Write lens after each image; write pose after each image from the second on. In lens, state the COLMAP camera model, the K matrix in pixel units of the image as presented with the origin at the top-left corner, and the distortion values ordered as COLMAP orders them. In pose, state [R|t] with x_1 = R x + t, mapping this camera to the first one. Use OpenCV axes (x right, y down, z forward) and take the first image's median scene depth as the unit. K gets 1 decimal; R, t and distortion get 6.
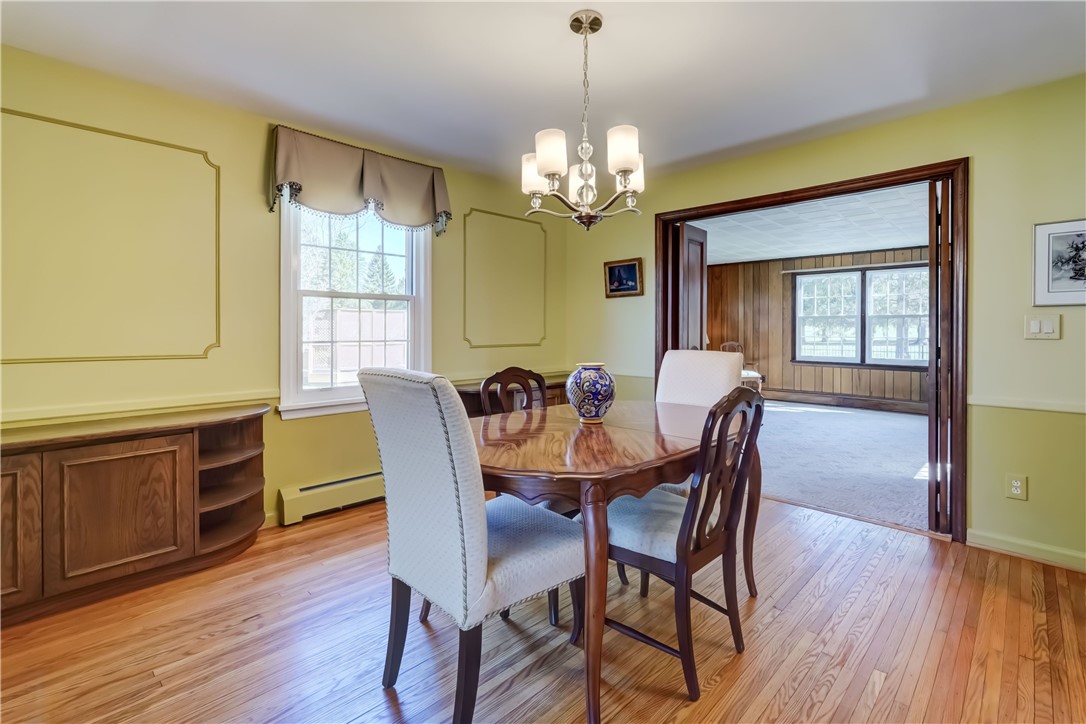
lens RADIAL K [[496.7, 0, 529.5], [0, 496.7, 331.3], [0, 0, 1]] dist [-0.008318, 0.003526]
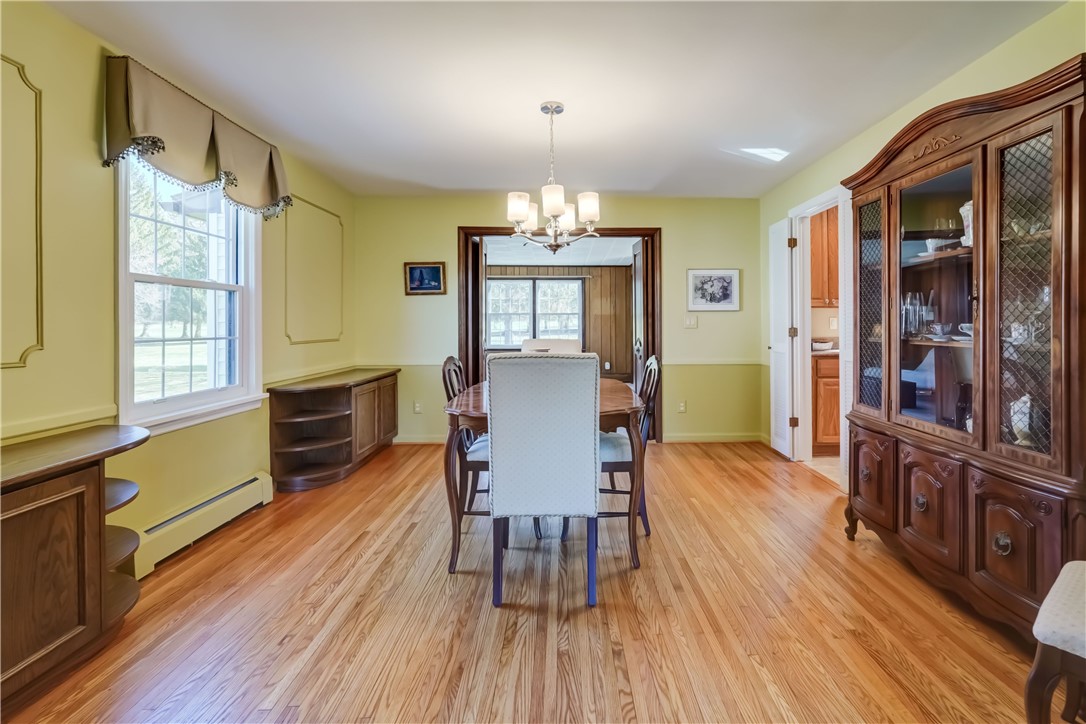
lens RADIAL K [[496.7, 0, 566.2], [0, 496.7, 323.5], [0, 0, 1]] dist [-0.008318, 0.003526]
pose [[0.697978, -0.001730, 0.716118, -0.522066], [0.004960, 0.999985, -0.002419, -0.000639], [-0.716102, 0.005241, 0.697975, -0.009189]]
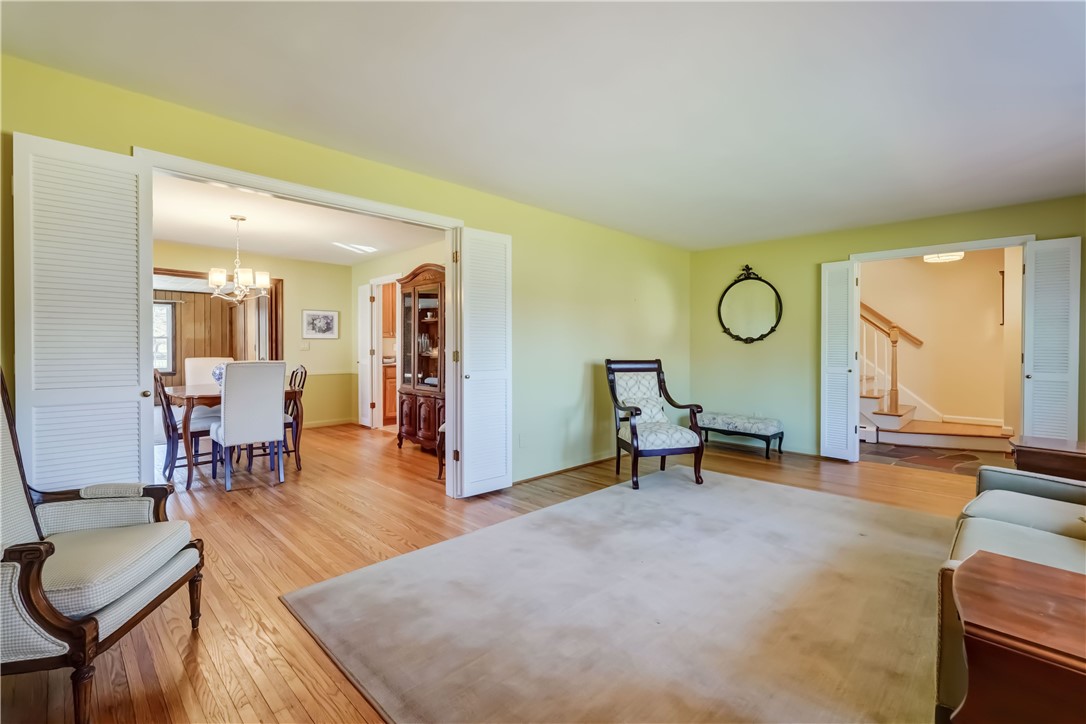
lens RADIAL K [[496.7, 0, 539.3], [0, 496.7, 350.6], [0, 0, 1]] dist [-0.008318, 0.003526]
pose [[0.006965, -0.002368, 0.999973, -1.336764], [0.001284, 0.999996, 0.002359, 0.009507], [-0.999975, 0.001268, 0.006968, -0.271989]]
